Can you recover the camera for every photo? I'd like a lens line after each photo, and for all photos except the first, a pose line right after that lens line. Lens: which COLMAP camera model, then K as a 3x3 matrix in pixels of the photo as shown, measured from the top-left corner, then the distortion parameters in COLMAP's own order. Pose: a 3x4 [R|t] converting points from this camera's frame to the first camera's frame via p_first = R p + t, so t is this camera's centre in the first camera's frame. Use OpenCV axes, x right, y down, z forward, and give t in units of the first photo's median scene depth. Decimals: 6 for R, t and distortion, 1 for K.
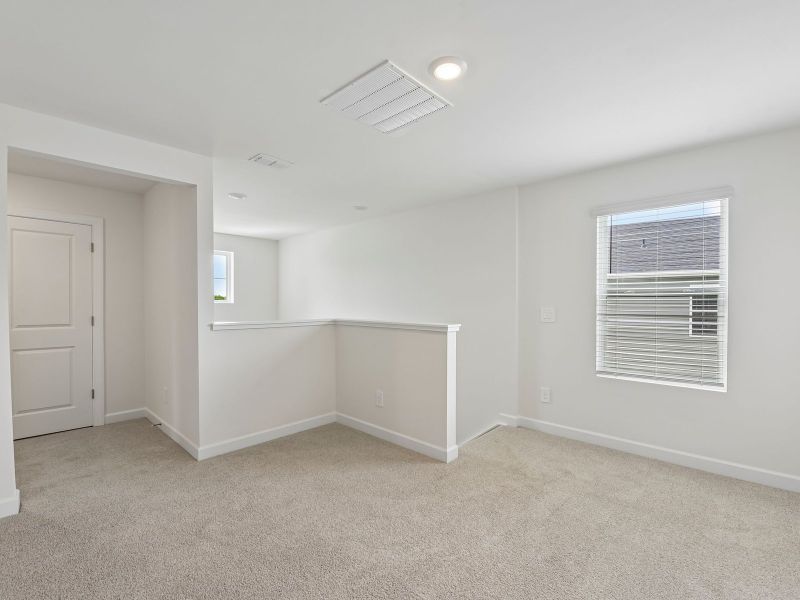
lens RADIAL K [[368.3, 0, 403.0], [0, 368.3, 301.5], [0, 0, 1]] dist [-0.001791, -0.000416]
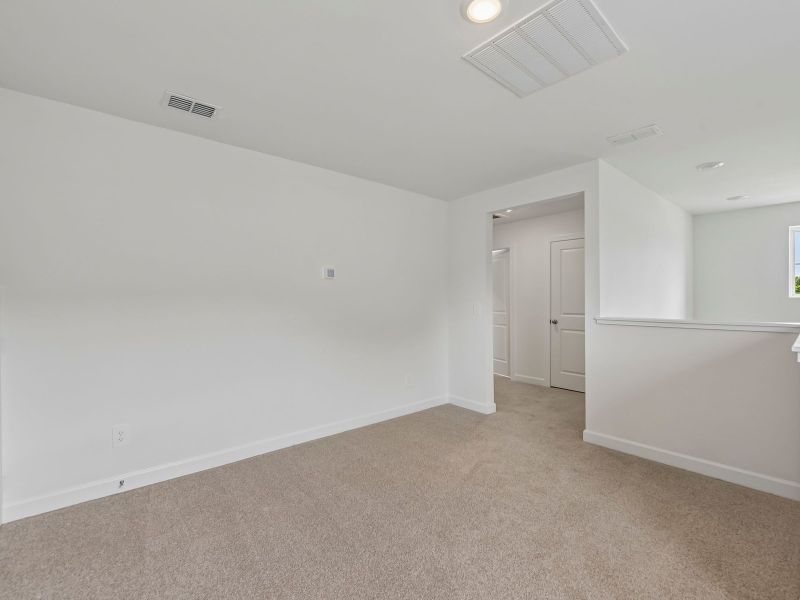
lens RADIAL K [[368.3, 0, 403.1], [0, 368.3, 300.5], [0, 0, 1]] dist [-0.001791, -0.000416]
pose [[-0.093302, 0.009014, -0.995597, 0.606128], [0.014276, 0.999868, 0.007715, -0.004805], [0.995536, -0.013493, -0.093418, 0.584620]]
